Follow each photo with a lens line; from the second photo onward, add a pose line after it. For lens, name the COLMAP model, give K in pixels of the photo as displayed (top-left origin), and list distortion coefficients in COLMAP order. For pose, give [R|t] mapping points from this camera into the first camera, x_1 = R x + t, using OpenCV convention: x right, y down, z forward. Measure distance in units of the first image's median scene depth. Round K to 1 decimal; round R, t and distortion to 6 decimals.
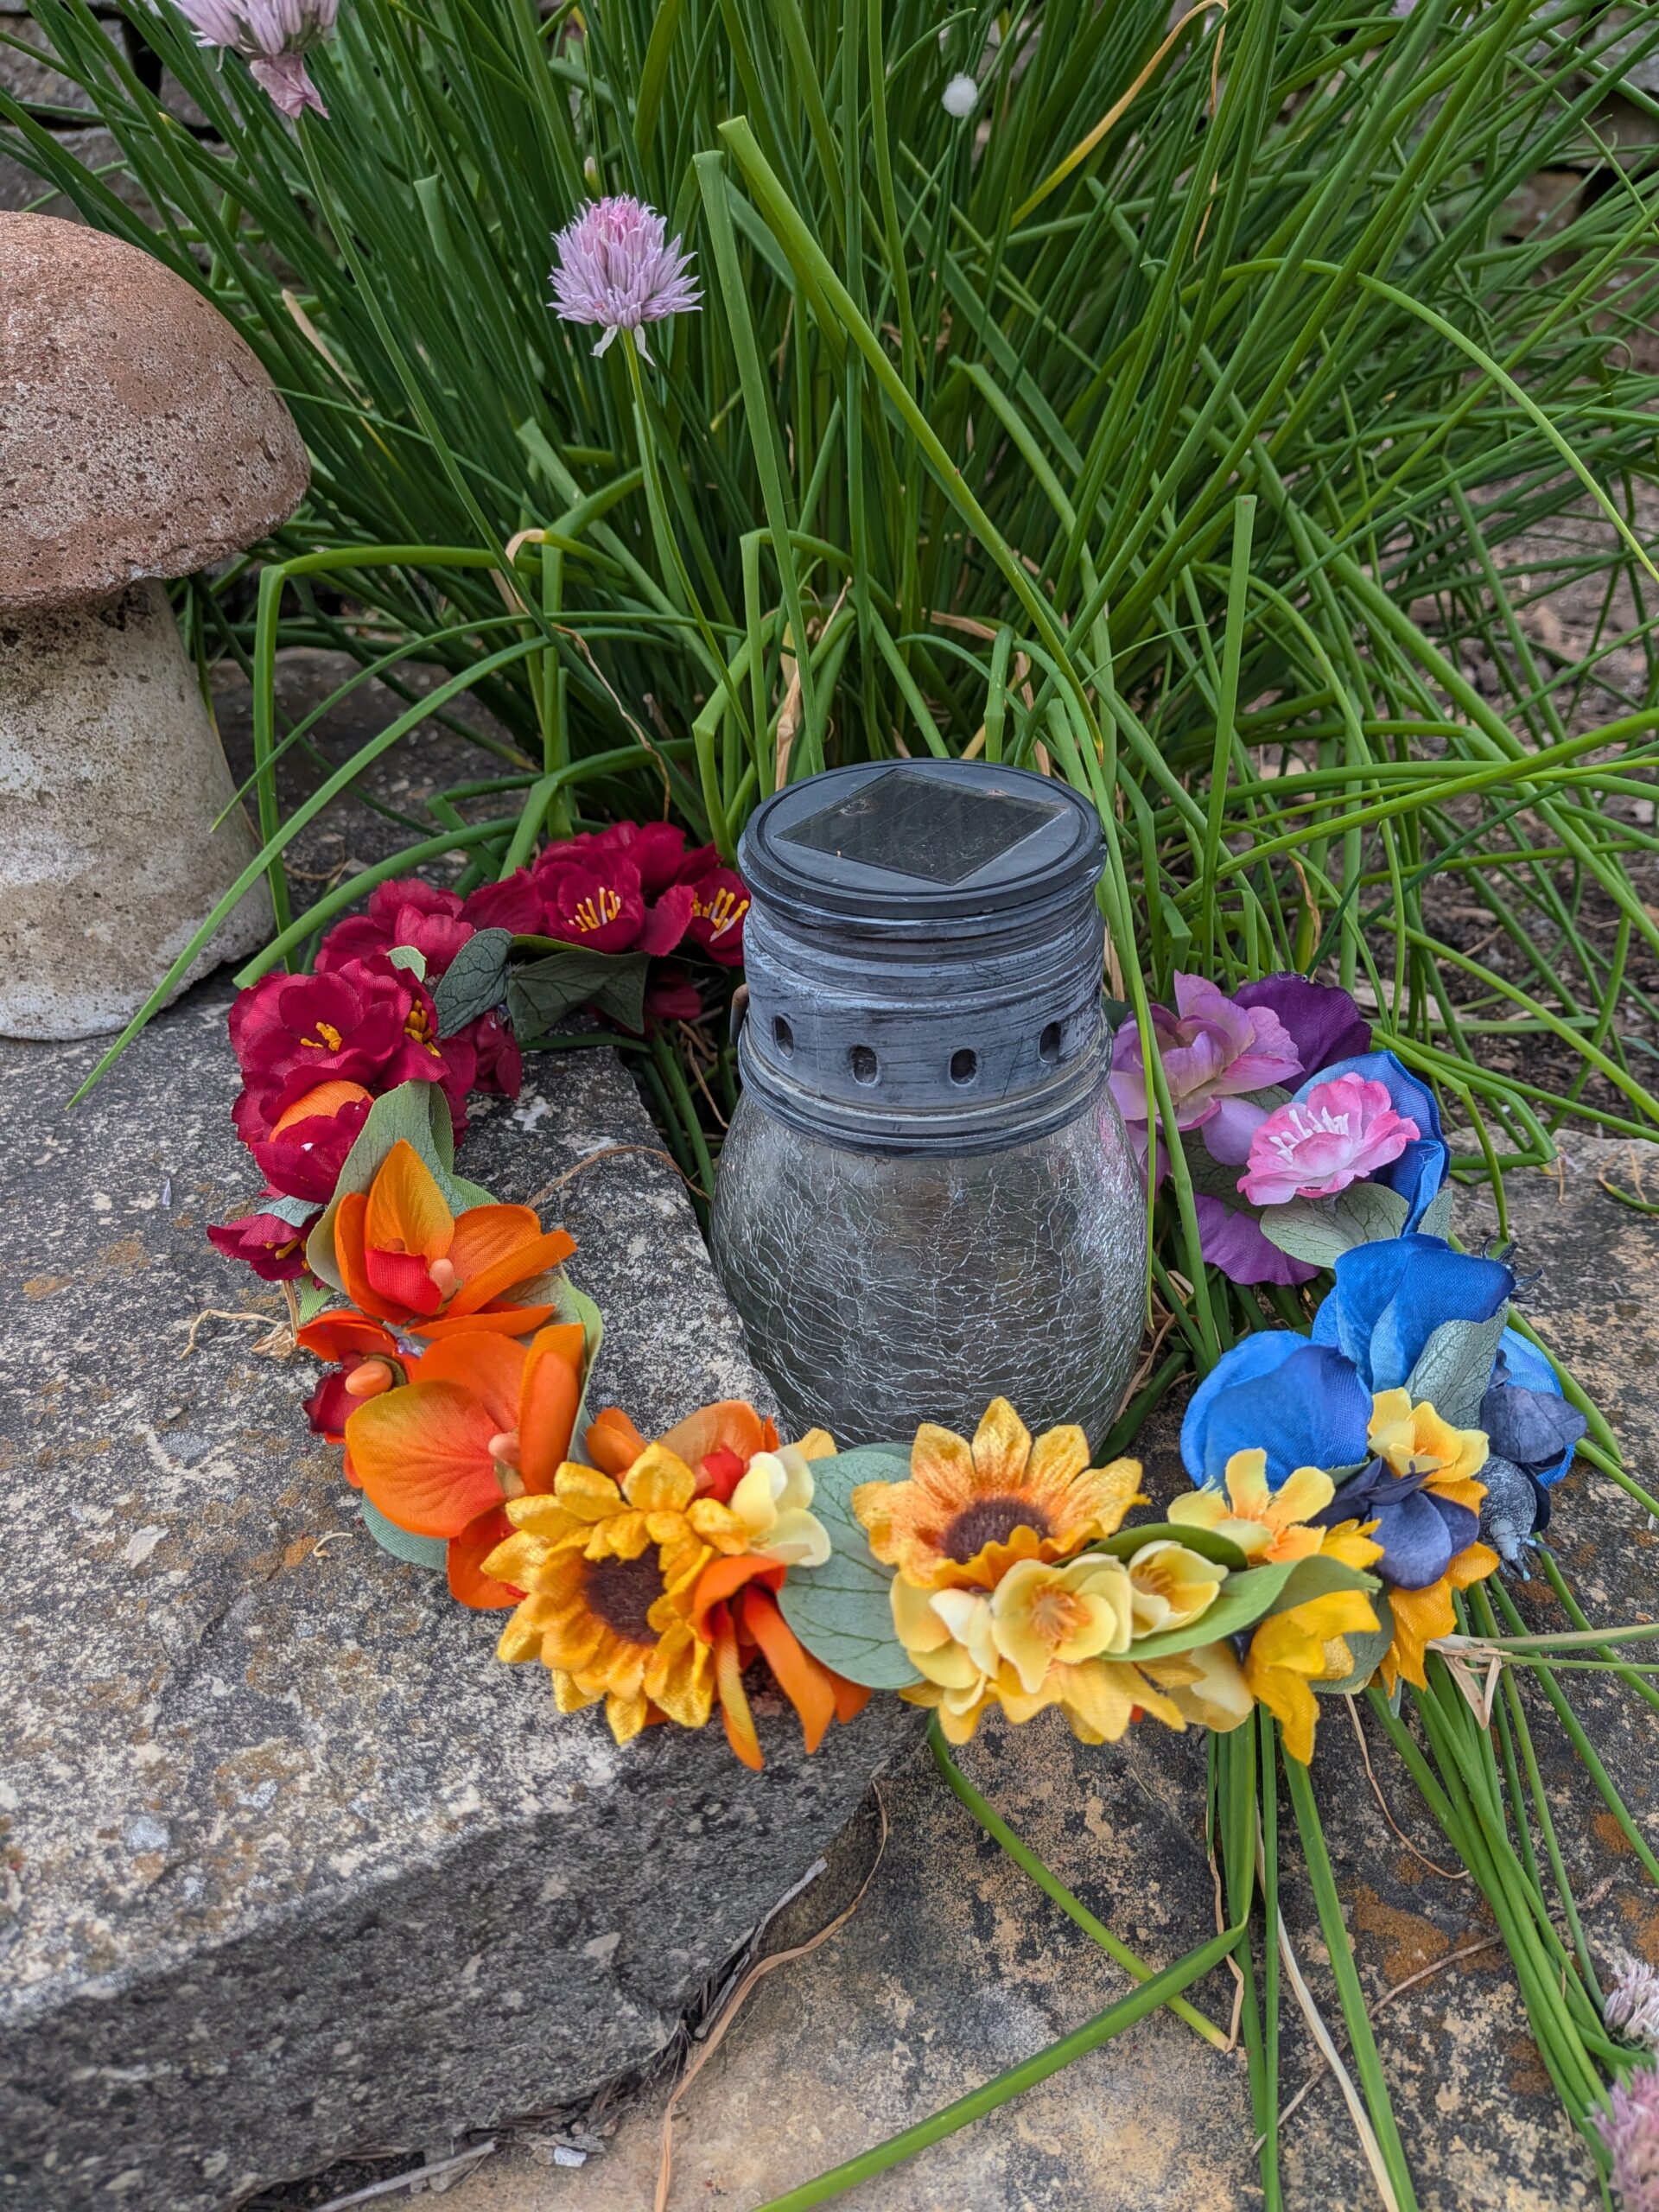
lens RADIAL K [[1725.6, 0, 877.0], [0, 1725.6, 1086.1], [0, 0, 1]] dist [-0.040999, 0.001559]
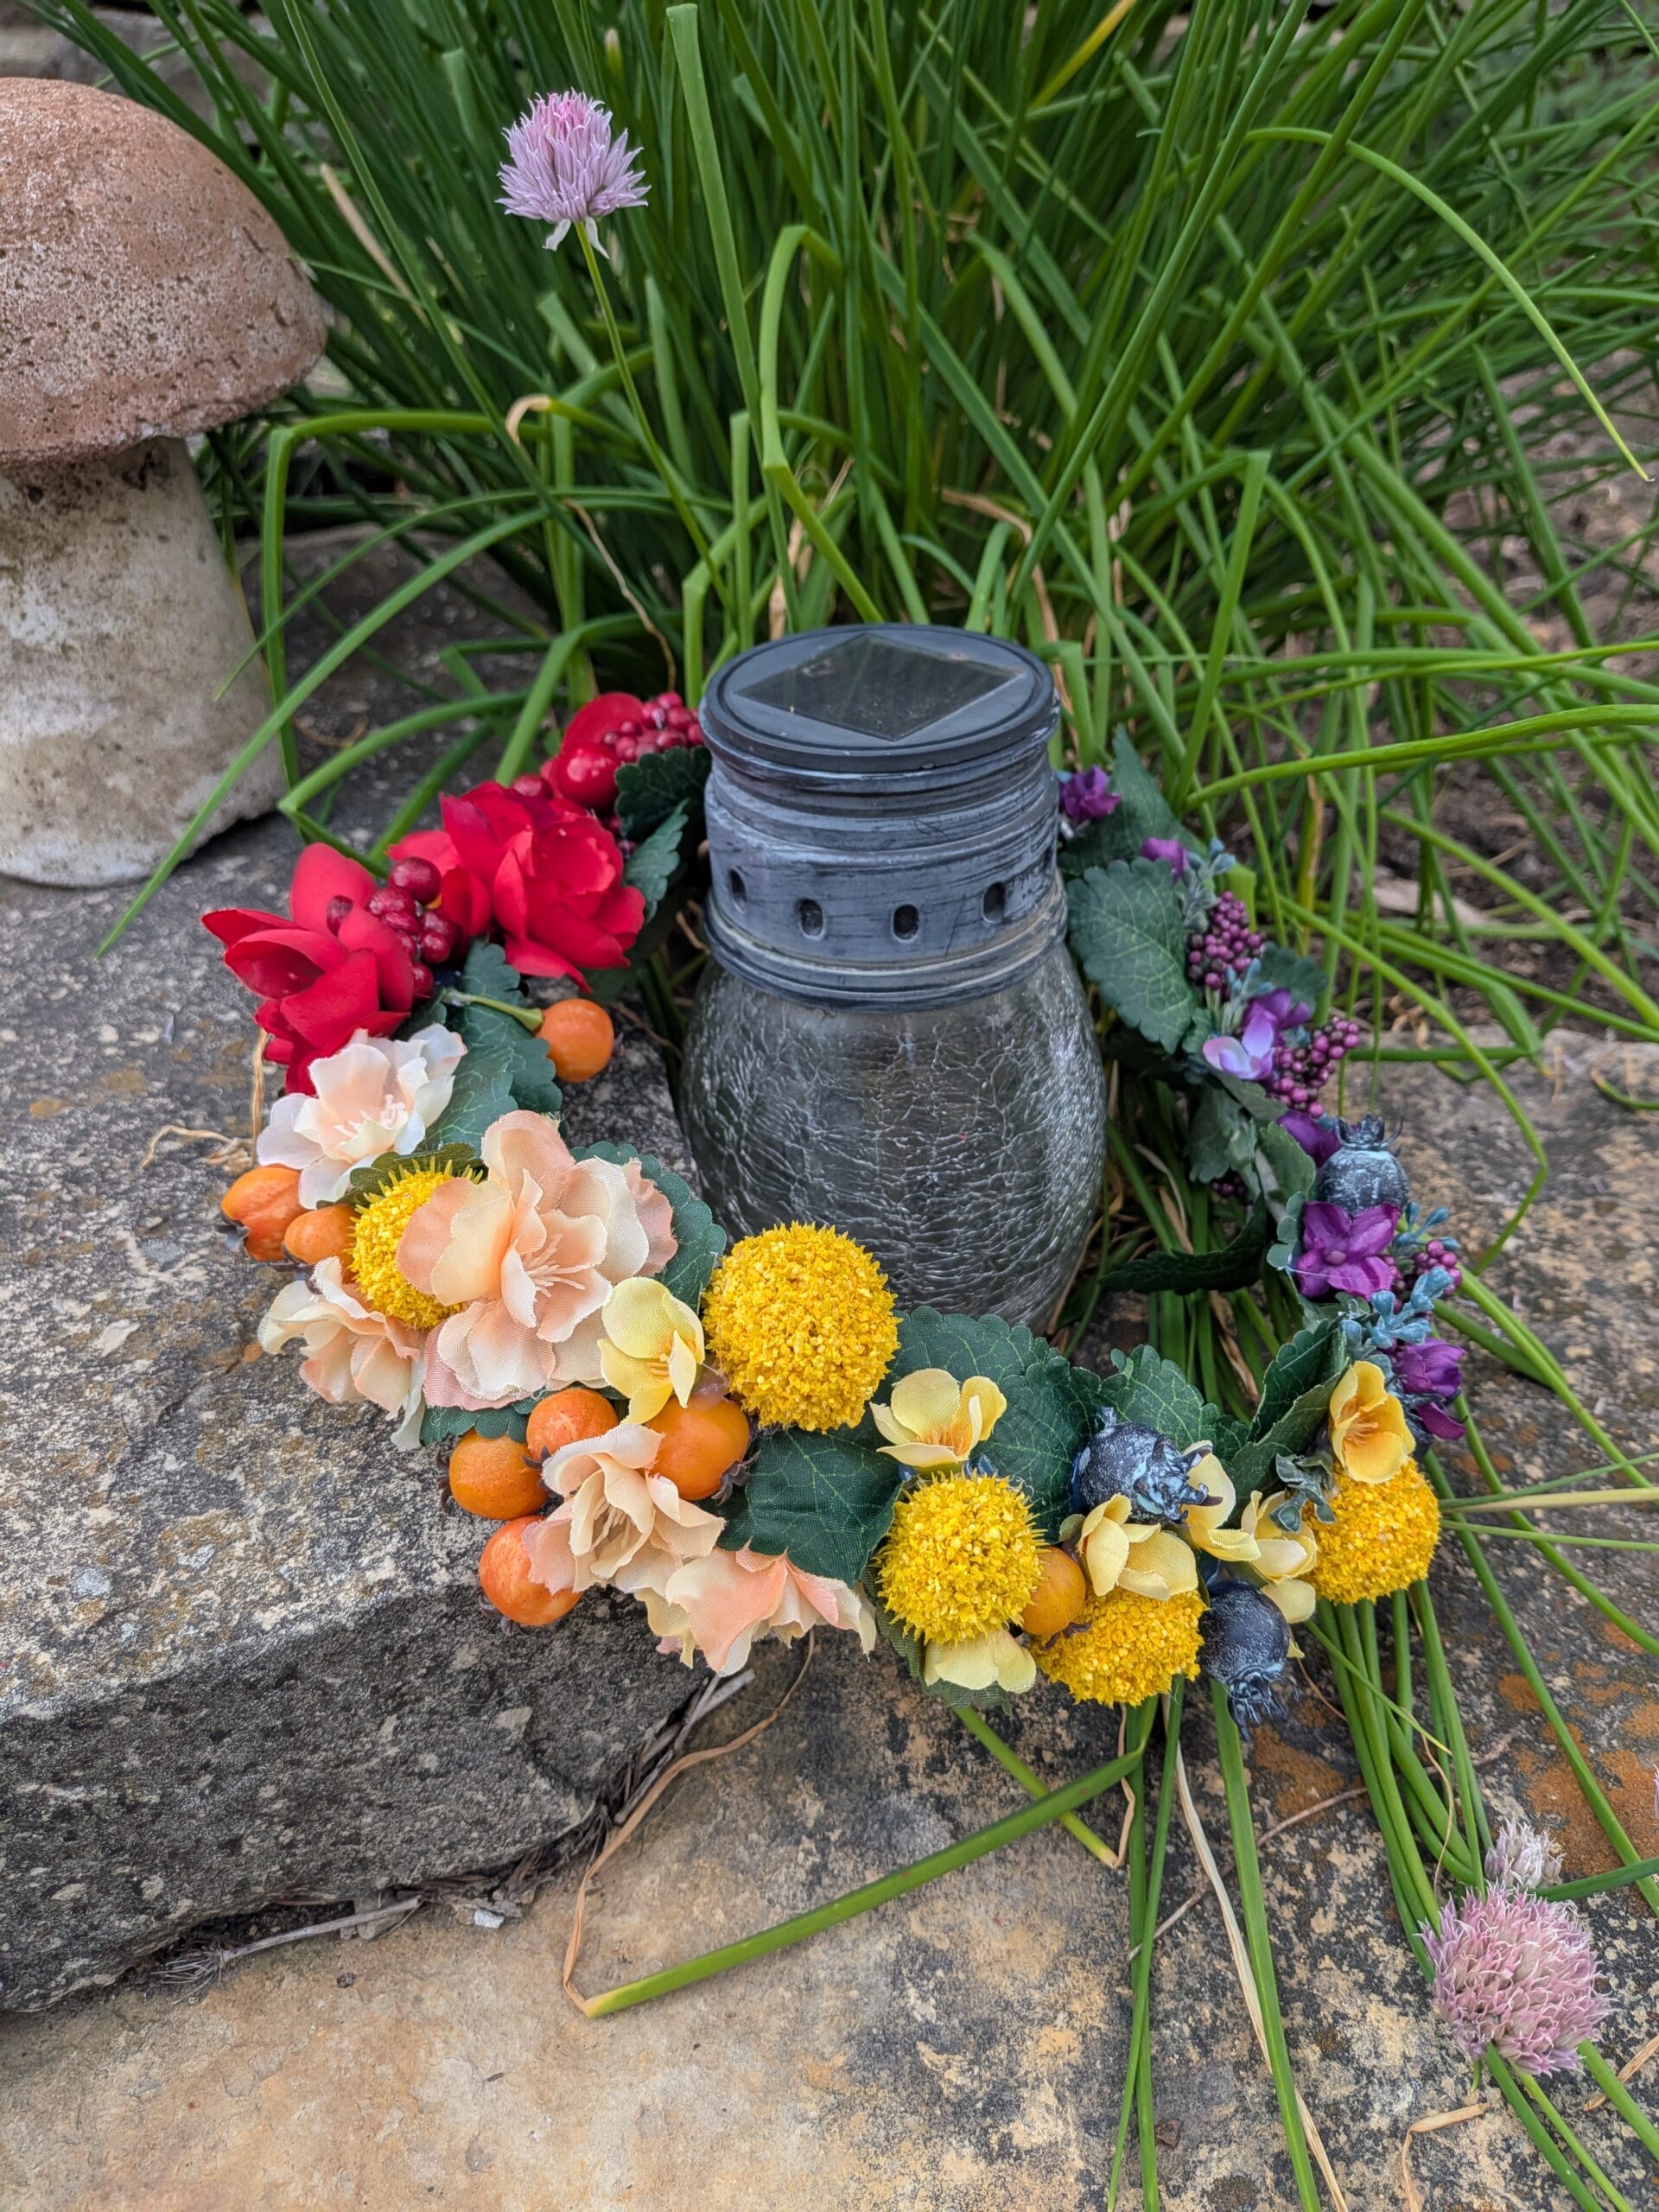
lens RADIAL K [[1725.6, 0, 866.7], [0, 1725.6, 1097.6], [0, 0, 1]] dist [-0.040999, 0.001559]
pose [[0.997559, 0.036602, -0.059474, 0.099399], [-0.033563, 0.998119, 0.051311, 0.046141], [0.061240, -0.049190, 0.996910, -0.037977]]
